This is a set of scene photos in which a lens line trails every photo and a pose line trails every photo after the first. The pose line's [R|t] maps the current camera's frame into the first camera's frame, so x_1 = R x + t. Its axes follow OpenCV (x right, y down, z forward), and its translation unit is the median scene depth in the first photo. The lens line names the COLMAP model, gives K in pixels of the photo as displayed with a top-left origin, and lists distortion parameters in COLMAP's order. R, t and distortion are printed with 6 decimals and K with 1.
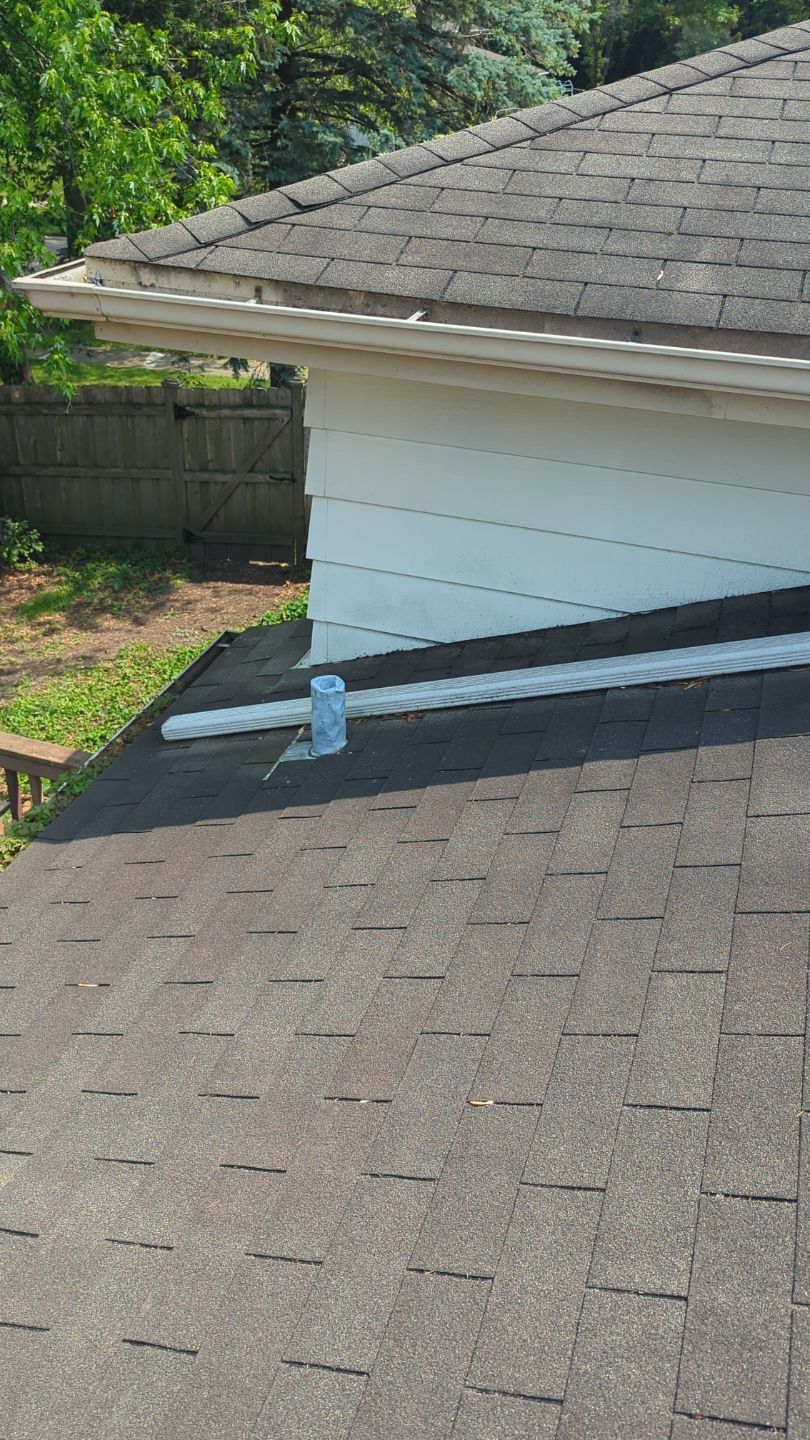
lens RADIAL K [[1184.4, 0, 400.9], [0, 1184.4, 718.6], [0, 0, 1]] dist [0.052800, -0.050203]
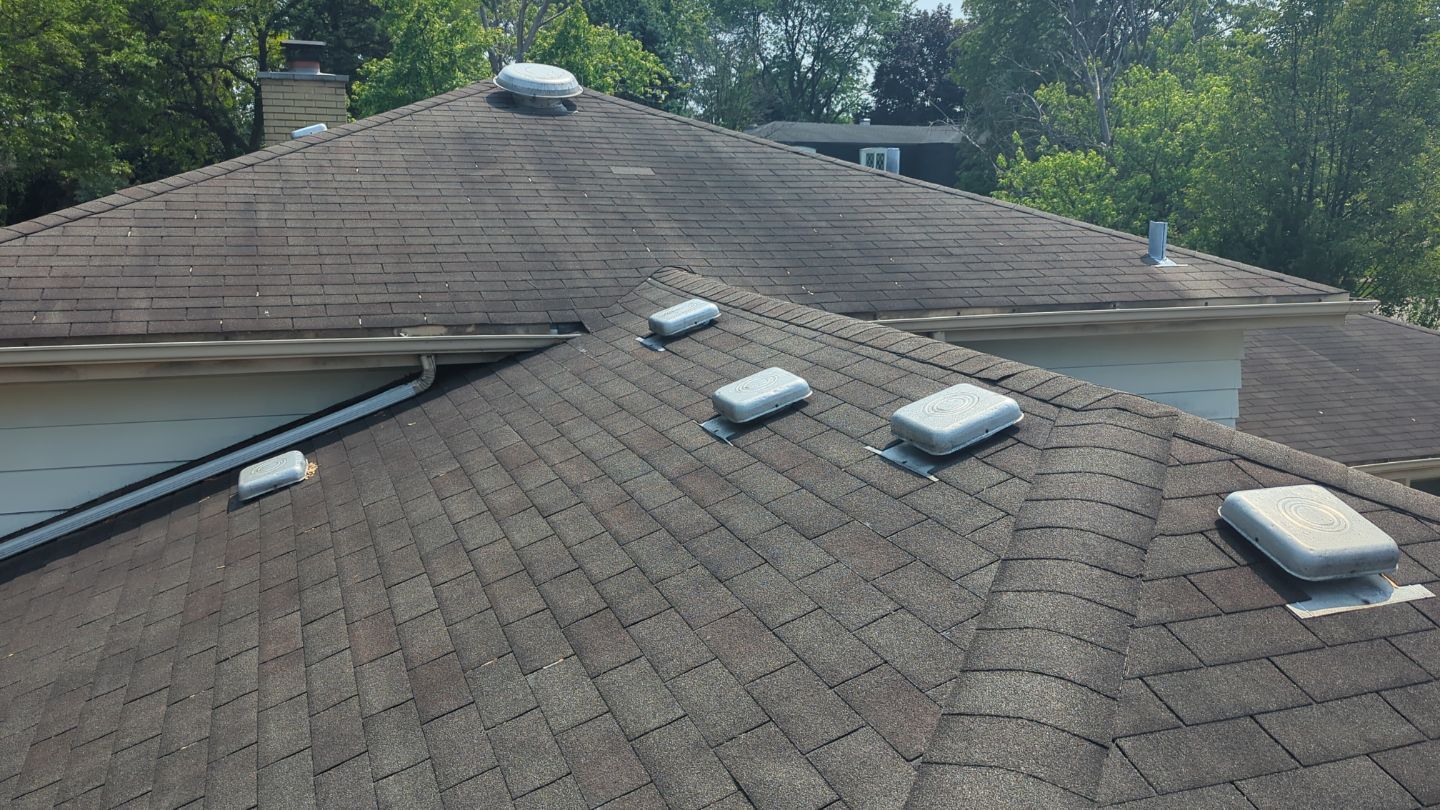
lens RADIAL K [[1184.4, 0, 719.4], [0, 1184.4, 410.1], [0, 0, 1]] dist [0.052800, -0.050203]
pose [[0.779046, -0.147389, 0.609396, -0.118964], [0.333343, 0.920584, -0.203489, 0.500205], [-0.531008, 0.361665, 0.766309, -0.970672]]
